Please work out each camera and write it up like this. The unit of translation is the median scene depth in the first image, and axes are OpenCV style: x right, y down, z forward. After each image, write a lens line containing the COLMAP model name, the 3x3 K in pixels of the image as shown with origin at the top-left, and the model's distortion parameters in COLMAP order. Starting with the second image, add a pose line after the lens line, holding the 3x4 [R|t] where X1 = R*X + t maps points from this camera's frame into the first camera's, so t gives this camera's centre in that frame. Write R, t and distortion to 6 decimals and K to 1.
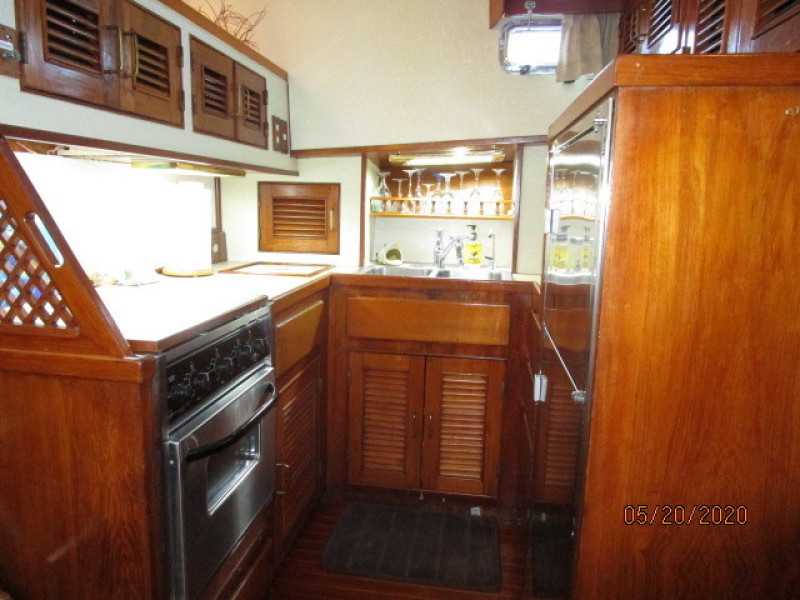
lens RADIAL K [[570.2, 0, 402.0], [0, 570.2, 299.2], [0, 0, 1]] dist [-0.023811, 0.004311]
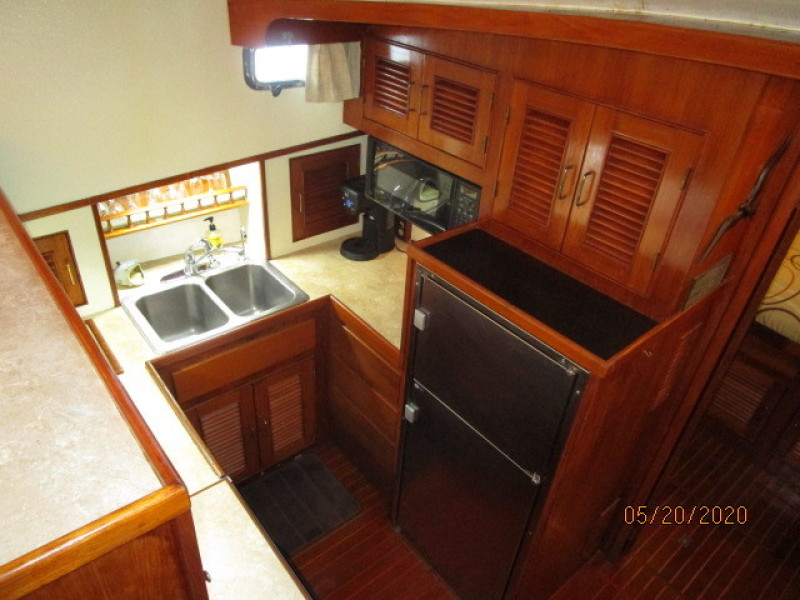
lens RADIAL K [[570.2, 0, 402.0], [0, 570.2, 299.2], [0, 0, 1]] dist [-0.023811, 0.004311]
pose [[0.667748, -0.401190, 0.627024, -0.385349], [0.074846, 0.874252, 0.479667, -0.542086], [-0.740615, -0.273367, 0.613808, 0.158447]]
